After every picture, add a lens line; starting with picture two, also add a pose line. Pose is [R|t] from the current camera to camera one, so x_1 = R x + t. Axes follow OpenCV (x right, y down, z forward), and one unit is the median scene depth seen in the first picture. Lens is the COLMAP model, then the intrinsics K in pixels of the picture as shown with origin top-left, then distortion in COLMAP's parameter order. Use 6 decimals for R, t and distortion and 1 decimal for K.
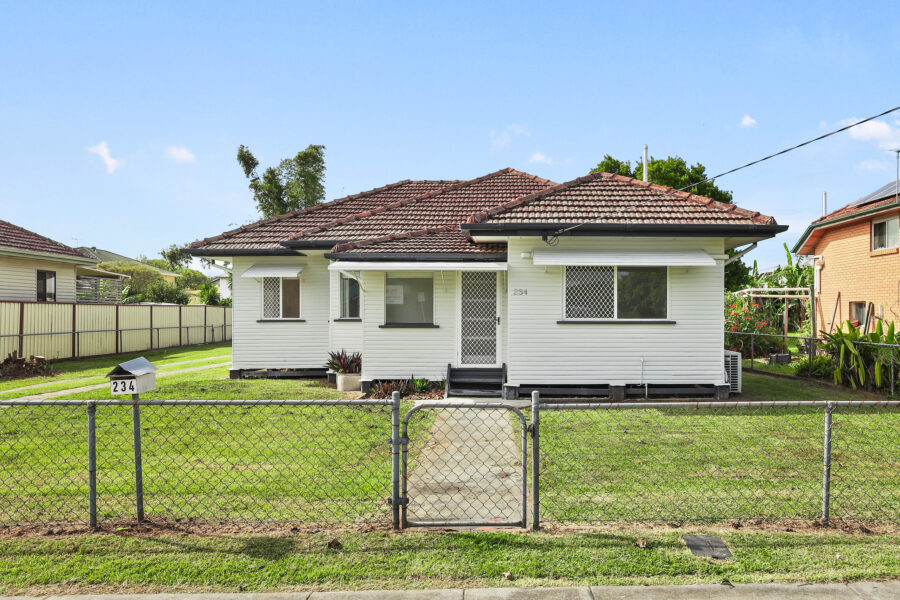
lens RADIAL K [[615.0, 0, 450.0], [0, 615.0, 300.0], [0, 0, 1]] dist [-0.002522, -0.000120]
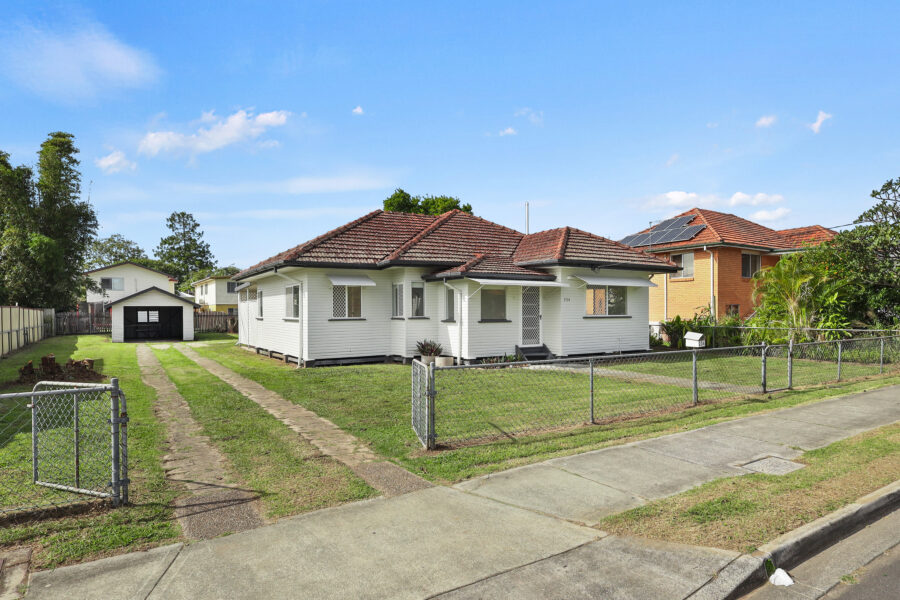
lens RADIAL K [[526.4, 0, 486.1], [0, 526.4, 310.9], [0, 0, 1]] dist [0.000426, -0.000110]
pose [[0.845713, -0.004357, 0.533620, -0.780401], [-0.005045, 0.999857, 0.016159, -0.004133], [-0.533614, -0.016358, 0.845570, -0.092105]]
